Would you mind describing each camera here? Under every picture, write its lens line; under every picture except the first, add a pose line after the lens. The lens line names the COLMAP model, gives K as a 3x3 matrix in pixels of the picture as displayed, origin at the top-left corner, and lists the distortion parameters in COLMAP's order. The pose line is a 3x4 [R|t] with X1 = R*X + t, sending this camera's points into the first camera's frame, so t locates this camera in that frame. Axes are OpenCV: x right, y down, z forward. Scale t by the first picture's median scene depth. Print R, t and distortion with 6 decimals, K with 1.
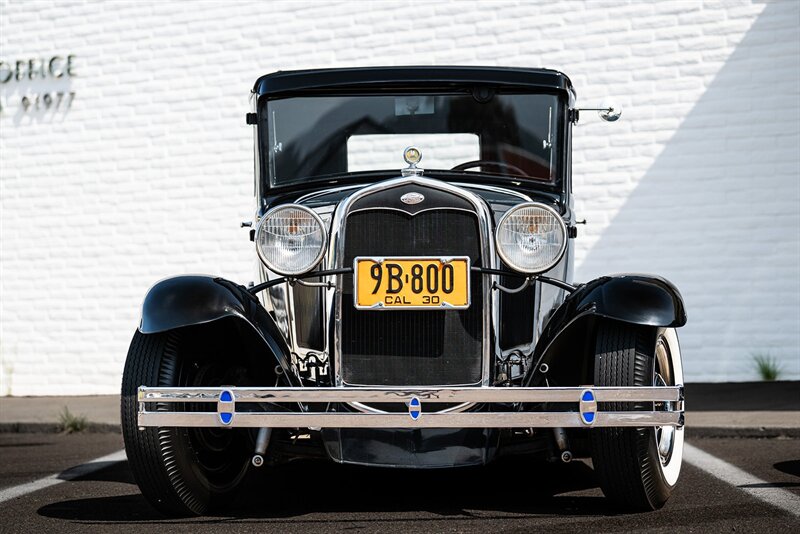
lens RADIAL K [[1717.3, 0, 400.0], [0, 1717.3, 267.0], [0, 0, 1]] dist [-0.030863, 0.397247]
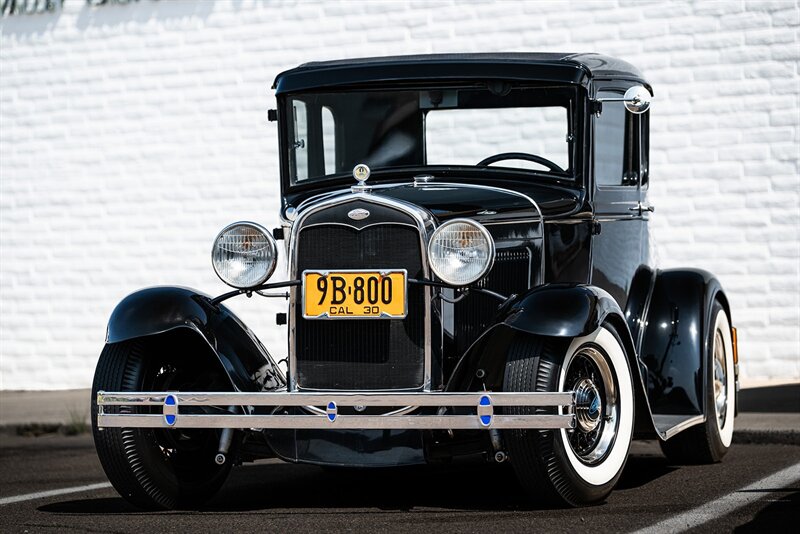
lens RADIAL K [[2599.8, 0, 400.0], [0, 2599.8, 267.0], [0, 0, 1]] dist [0.054337, -0.154628]
pose [[0.984713, -0.007142, -0.174038, 0.317076], [0.012300, 0.999516, 0.028580, -0.053717], [0.173750, -0.030284, 0.984324, -0.592027]]
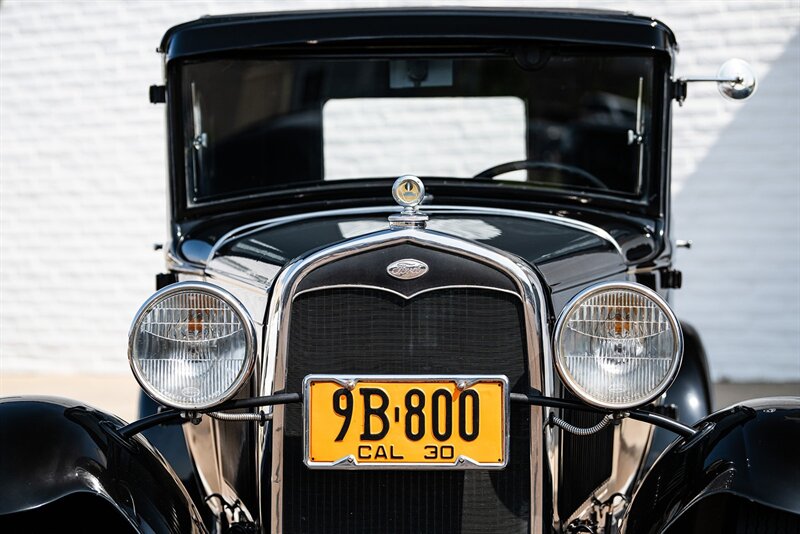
lens RADIAL K [[2115.7, 0, 400.0], [0, 2115.7, 267.0], [0, 0, 1]] dist [0.013393, 0.143568]
pose [[0.999934, 0.001510, -0.011356, 0.012889], [-0.001122, 0.999417, 0.034111, -0.065359], [0.011401, -0.034096, 0.999354, 0.304605]]
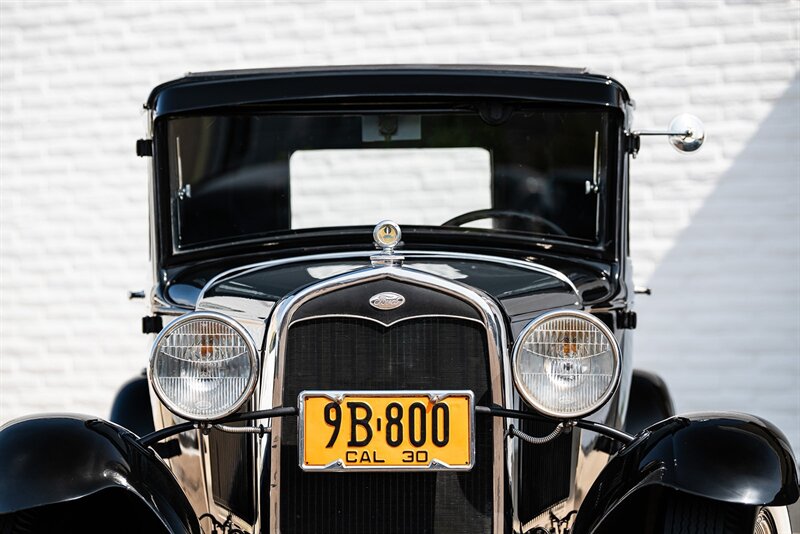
lens RADIAL K [[2599.8, 0, 400.0], [0, 2599.8, 267.0], [0, 0, 1]] dist [0.054337, -0.154628]
pose [[0.999945, -0.001757, 0.010378, 0.001885], [0.001721, 0.999992, 0.003506, -0.057266], [-0.010384, -0.003488, 0.999940, -0.002156]]
